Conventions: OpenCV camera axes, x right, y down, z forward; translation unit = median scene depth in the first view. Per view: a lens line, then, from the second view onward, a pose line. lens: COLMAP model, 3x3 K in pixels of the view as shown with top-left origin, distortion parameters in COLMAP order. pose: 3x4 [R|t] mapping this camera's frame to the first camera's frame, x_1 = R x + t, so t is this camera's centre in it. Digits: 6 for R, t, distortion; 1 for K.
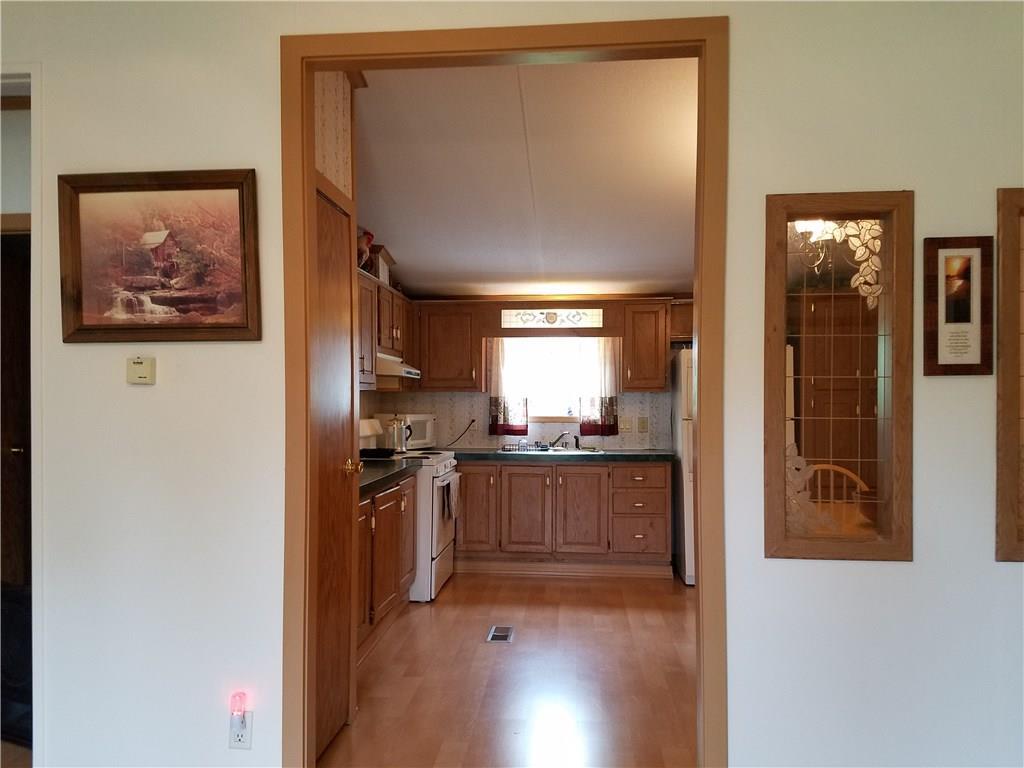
lens RADIAL K [[776.1, 0, 512.6], [0, 776.1, 399.2], [0, 0, 1]] dist [0.080971, -0.133809]
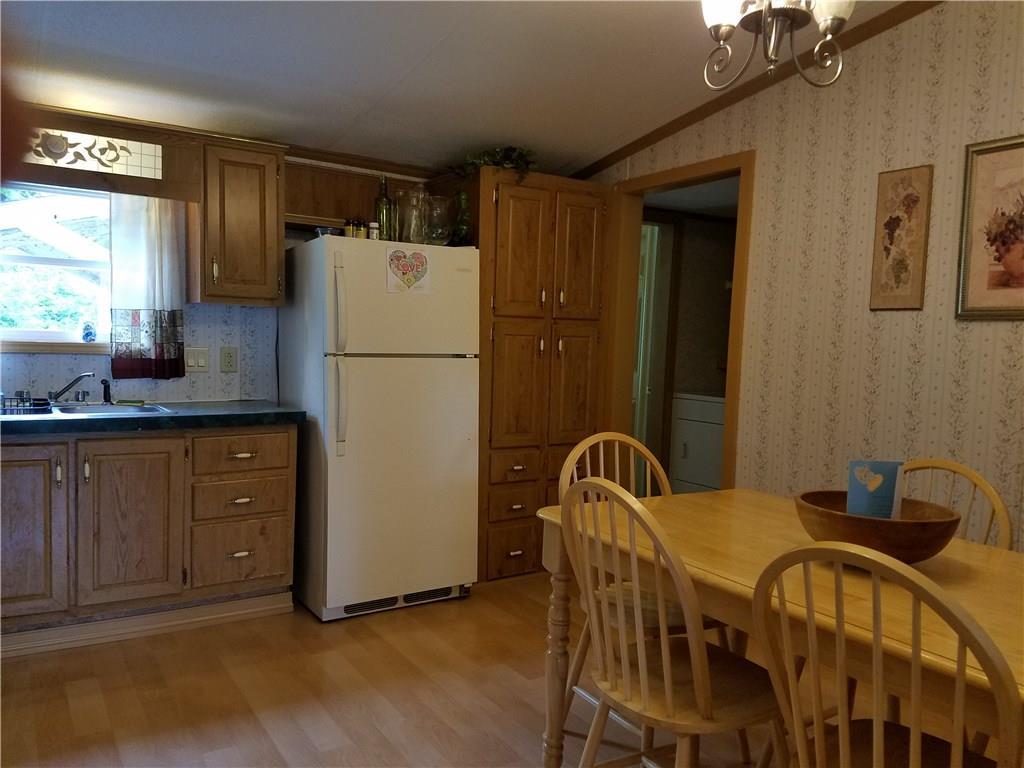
lens RADIAL K [[776.1, 0, 512.6], [0, 776.1, 399.2], [0, 0, 1]] dist [0.080971, -0.133809]
pose [[0.785240, -0.022631, 0.618777, -0.035050], [-0.036114, 0.995957, 0.082256, 0.005772], [-0.618137, -0.086937, 0.781248, 0.410213]]
